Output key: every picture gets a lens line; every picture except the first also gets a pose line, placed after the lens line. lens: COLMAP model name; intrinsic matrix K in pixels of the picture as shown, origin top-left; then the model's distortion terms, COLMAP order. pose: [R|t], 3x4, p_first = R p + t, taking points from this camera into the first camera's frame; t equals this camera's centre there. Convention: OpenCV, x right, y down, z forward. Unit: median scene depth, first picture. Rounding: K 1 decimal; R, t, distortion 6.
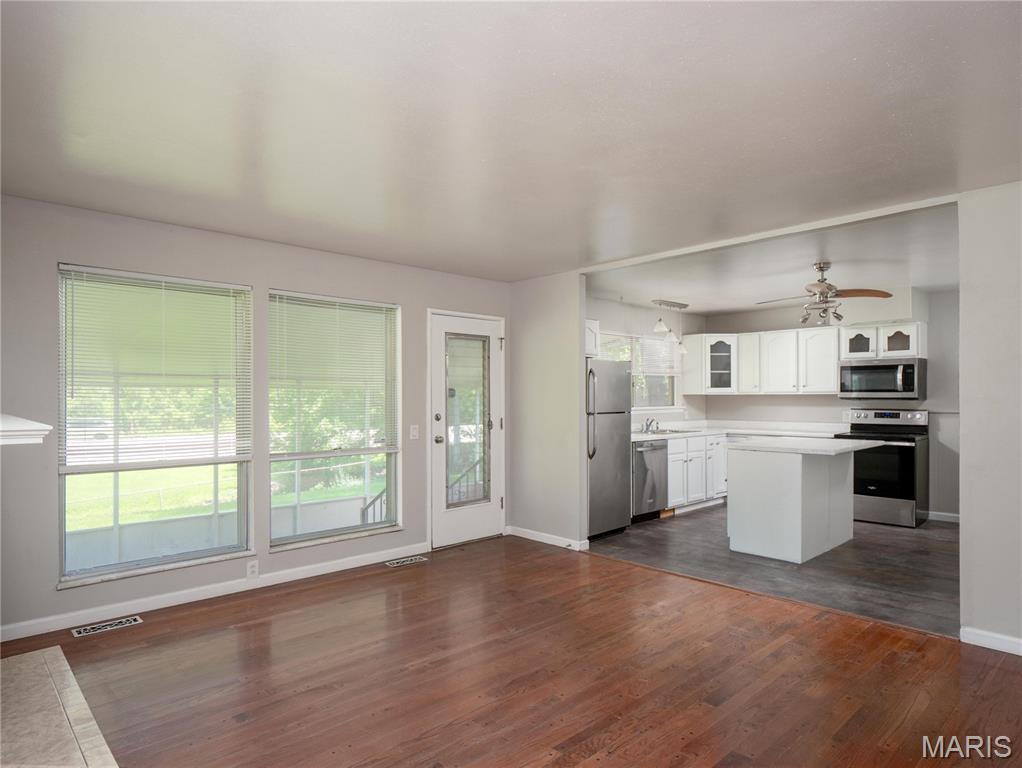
lens RADIAL K [[607.0, 0, 517.9], [0, 607.0, 389.5], [0, 0, 1]] dist [-0.000173, 0.004150]
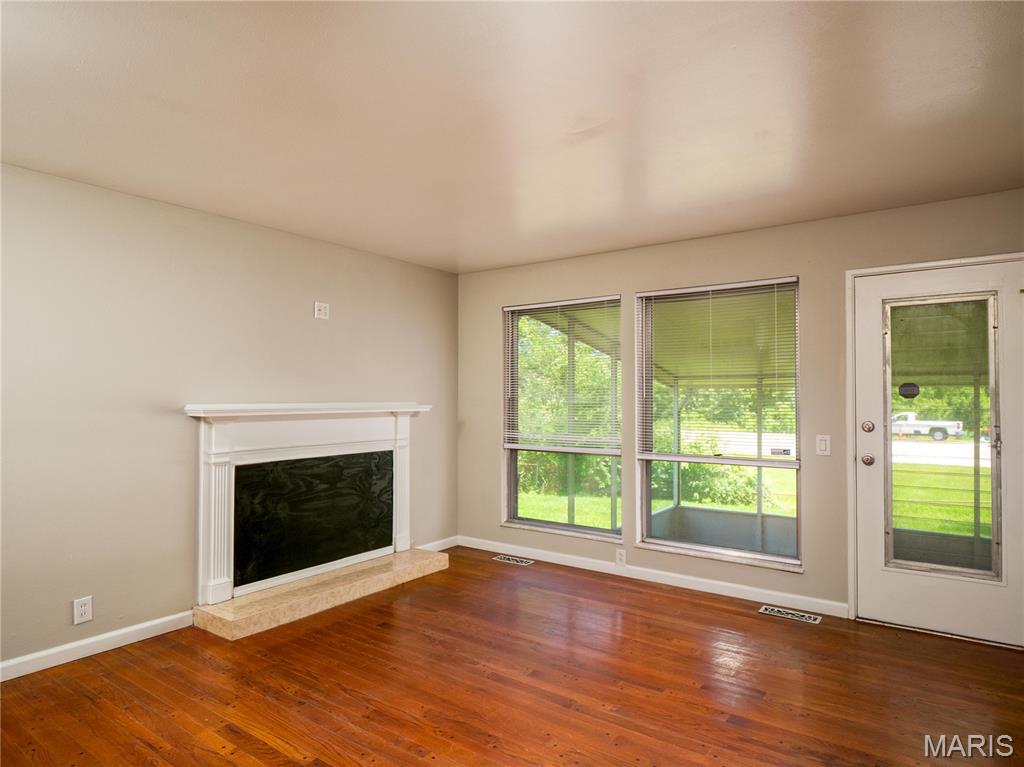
lens RADIAL K [[608.1, 0, 518.9], [0, 608.1, 389.0], [0, 0, 1]] dist [-0.000173, 0.004150]
pose [[0.188711, -0.013378, -0.981942, 0.519678], [0.010867, 0.999874, -0.011534, 0.007930], [0.981973, -0.008494, 0.188833, 0.548538]]
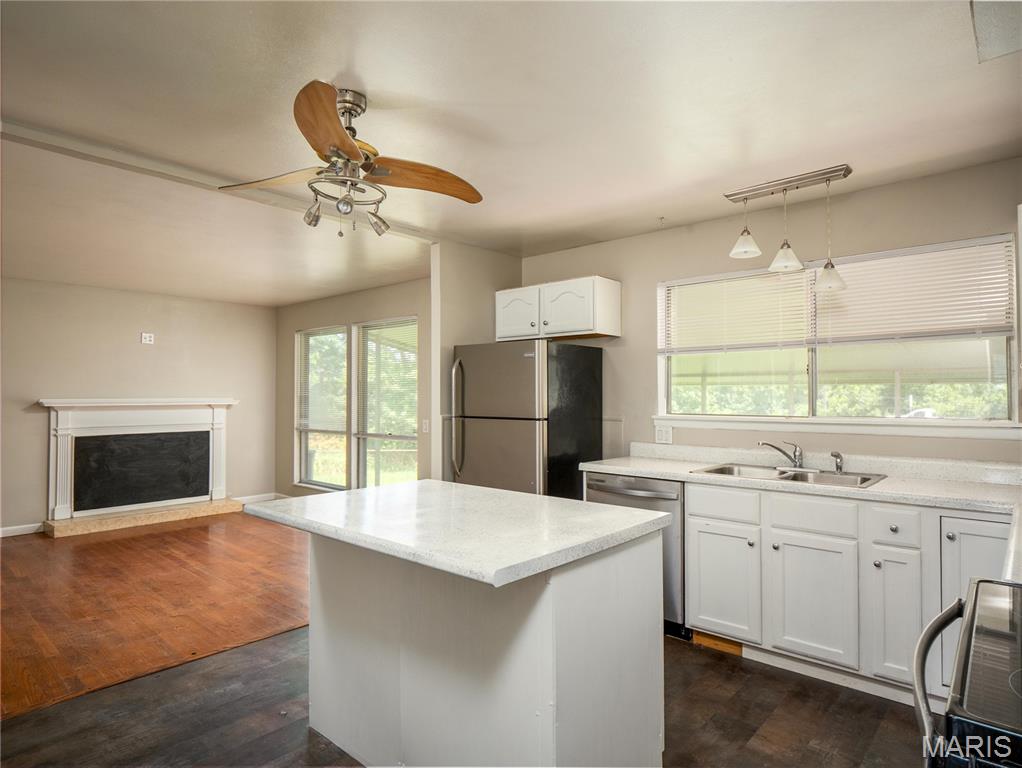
lens RADIAL K [[607.0, 0, 517.9], [0, 607.0, 389.5], [0, 0, 1]] dist [-0.000173, 0.004150]
pose [[0.066286, -0.008060, -0.997768, 1.017693], [0.012154, 0.999900, -0.007270, 0.014484], [0.997727, -0.011645, 0.066377, 1.184146]]
